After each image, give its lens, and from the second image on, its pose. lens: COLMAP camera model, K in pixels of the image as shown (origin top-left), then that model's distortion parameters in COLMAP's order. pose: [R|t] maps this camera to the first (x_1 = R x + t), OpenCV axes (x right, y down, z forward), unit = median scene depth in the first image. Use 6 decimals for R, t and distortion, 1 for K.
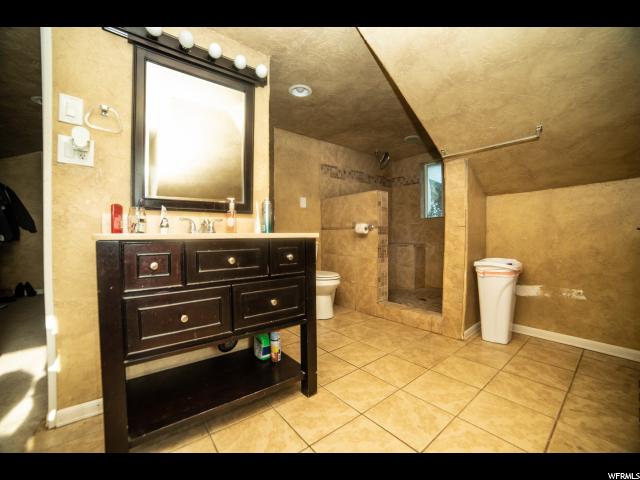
lens RADIAL K [[257.3, 0, 301.0], [0, 257.3, 239.7], [0, 0, 1]] dist [-0.000504, -0.000011]
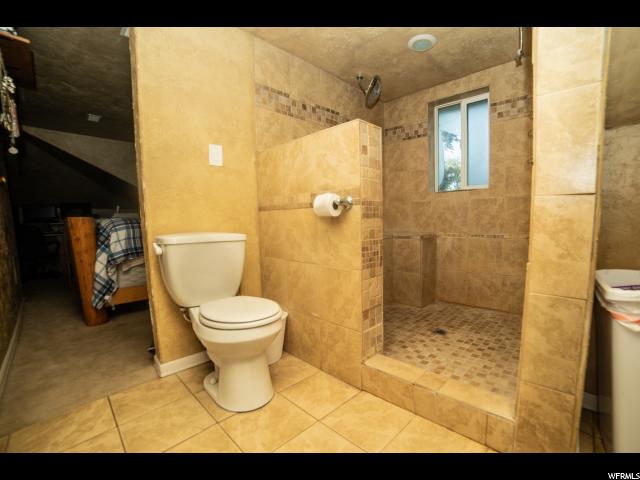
lens RADIAL K [[426.4, 0, 320.0], [0, 426.4, 240.0], [0, 0, 1]] dist [0.052794, 0.000125]
pose [[0.982207, -0.018560, 0.186884, 0.063583], [0.013574, 0.999518, 0.027922, -0.003319], [-0.187312, -0.024889, 0.981985, 0.203138]]
